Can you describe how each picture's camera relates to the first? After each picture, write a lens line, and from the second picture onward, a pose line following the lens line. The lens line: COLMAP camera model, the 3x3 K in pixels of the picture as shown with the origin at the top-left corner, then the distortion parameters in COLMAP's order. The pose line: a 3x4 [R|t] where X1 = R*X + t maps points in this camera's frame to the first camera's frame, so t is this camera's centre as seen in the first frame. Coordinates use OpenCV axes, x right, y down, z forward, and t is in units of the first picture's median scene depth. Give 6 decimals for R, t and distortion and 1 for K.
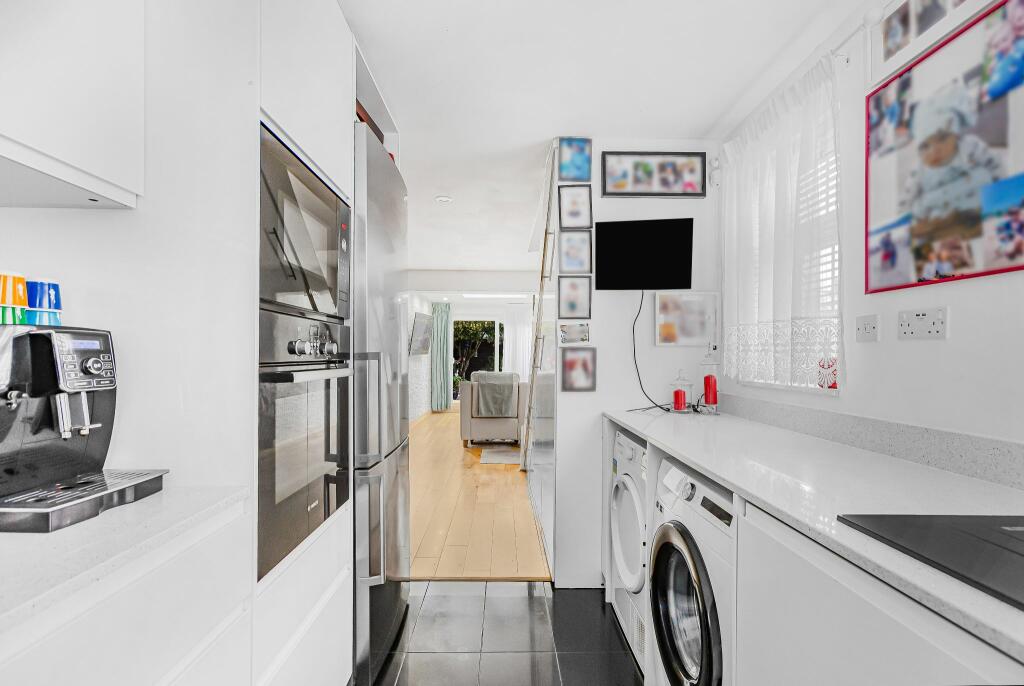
lens RADIAL K [[470.2, 0, 510.5], [0, 470.2, 357.3], [0, 0, 1]] dist [0.000034, 0.000000]
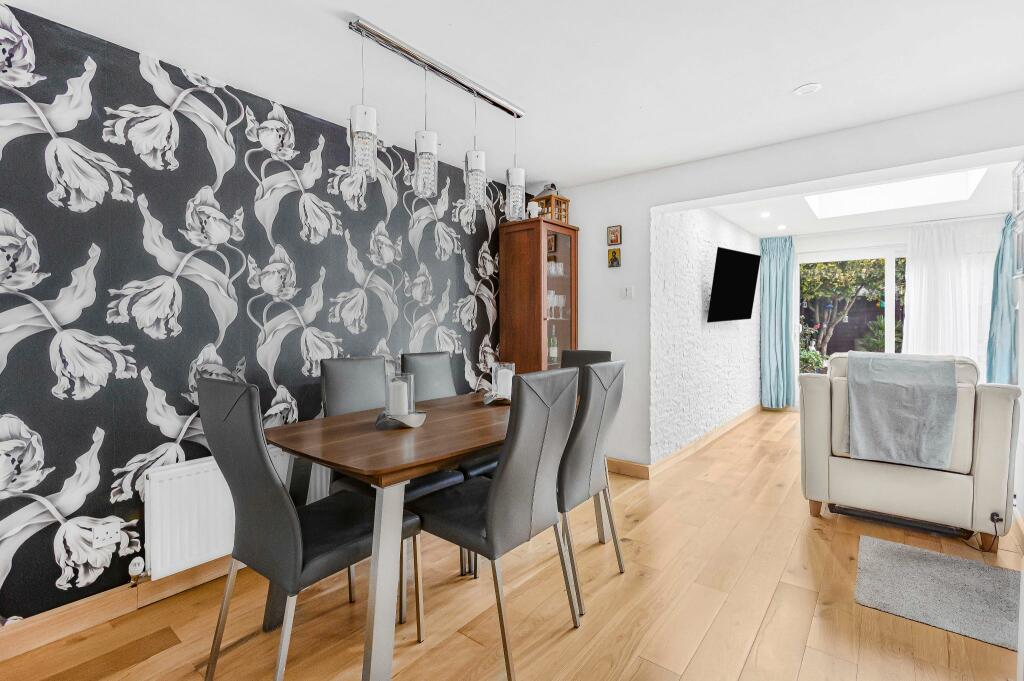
lens RADIAL K [[459.4, 0, 513.2], [0, 459.4, 321.2], [0, 0, 1]] dist [-0.000716, -0.000102]
pose [[0.763267, -0.007329, -0.646042, -0.019143], [0.003008, 0.999965, -0.007790, 0.001116], [0.646077, 0.004003, 0.763262, 0.301085]]
